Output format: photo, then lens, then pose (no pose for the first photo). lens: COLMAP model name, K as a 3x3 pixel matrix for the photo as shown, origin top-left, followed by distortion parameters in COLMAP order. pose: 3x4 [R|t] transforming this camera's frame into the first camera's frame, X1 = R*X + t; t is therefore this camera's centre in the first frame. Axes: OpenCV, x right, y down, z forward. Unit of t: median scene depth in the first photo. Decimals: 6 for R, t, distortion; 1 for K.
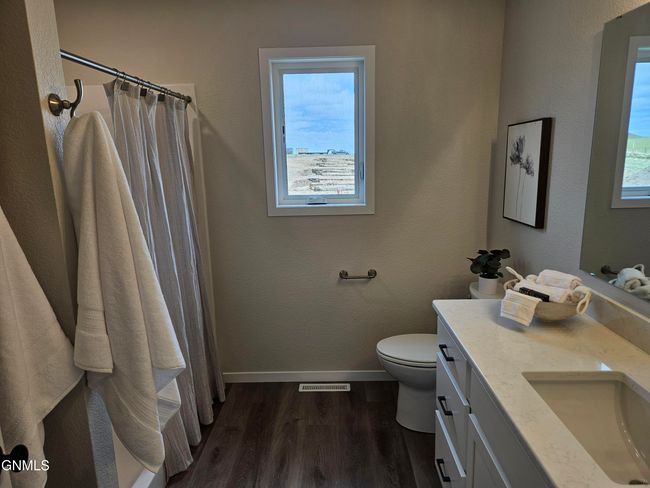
lens RADIAL K [[435.0, 0, 326.3], [0, 435.0, 245.2], [0, 0, 1]] dist [0.061049, -0.047872]
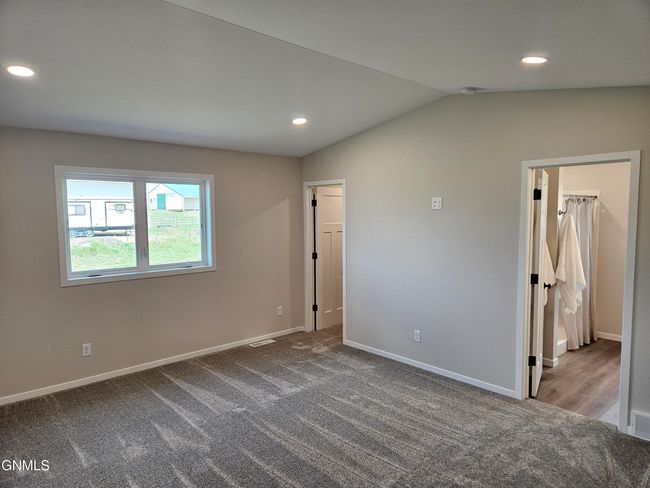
lens RADIAL K [[435.0, 0, 324.0], [0, 435.0, 243.7], [0, 0, 1]] dist [0.061049, -0.047872]
pose [[0.679484, 0.073339, -0.730016, 0.504809], [-0.158926, 0.986081, -0.048861, 0.285362], [0.716271, 0.149219, 0.681682, -1.850360]]
